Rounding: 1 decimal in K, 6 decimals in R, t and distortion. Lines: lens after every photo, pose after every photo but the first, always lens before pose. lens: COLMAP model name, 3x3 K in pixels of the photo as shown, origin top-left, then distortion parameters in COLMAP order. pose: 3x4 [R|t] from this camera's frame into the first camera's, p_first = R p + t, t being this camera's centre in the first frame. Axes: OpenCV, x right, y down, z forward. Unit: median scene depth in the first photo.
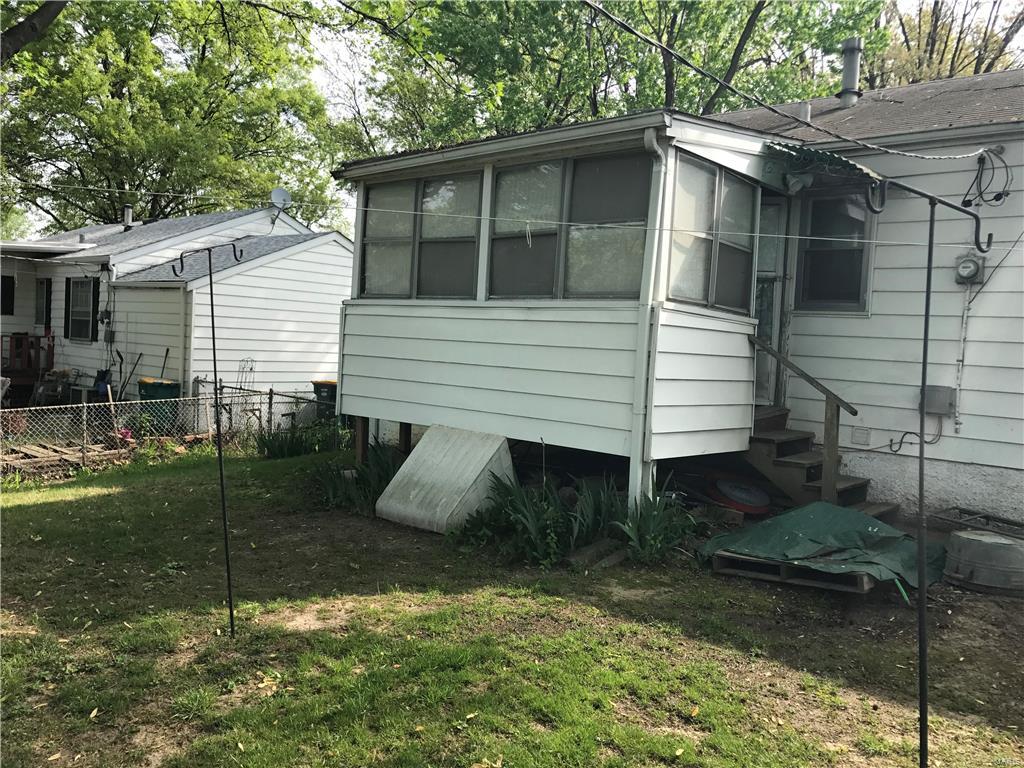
lens RADIAL K [[834.3, 0, 512.0], [0, 834.3, 384.0], [0, 0, 1]] dist [0.001228, -0.000079]
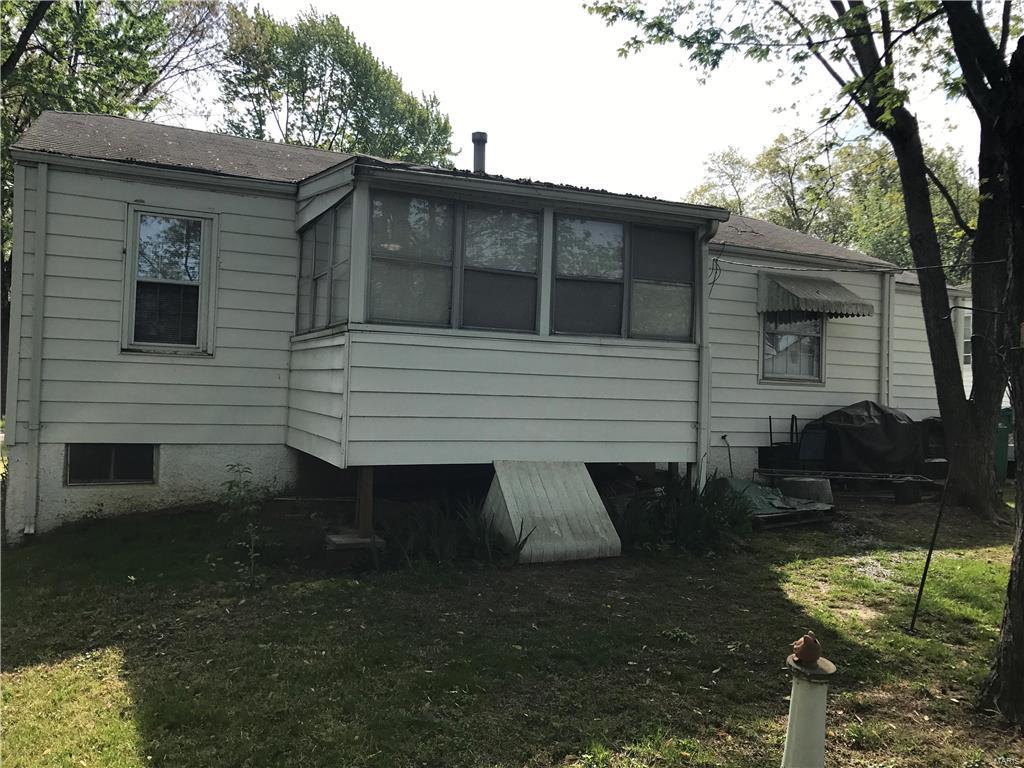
lens RADIAL K [[834.3, 0, 512.0], [0, 834.3, 384.0], [0, 0, 1]] dist [0.001228, -0.000079]
pose [[0.408914, -0.037116, 0.911818, -1.019917], [0.031832, 0.999145, 0.026396, -0.068045], [-0.912018, 0.018231, 0.409745, 0.609697]]
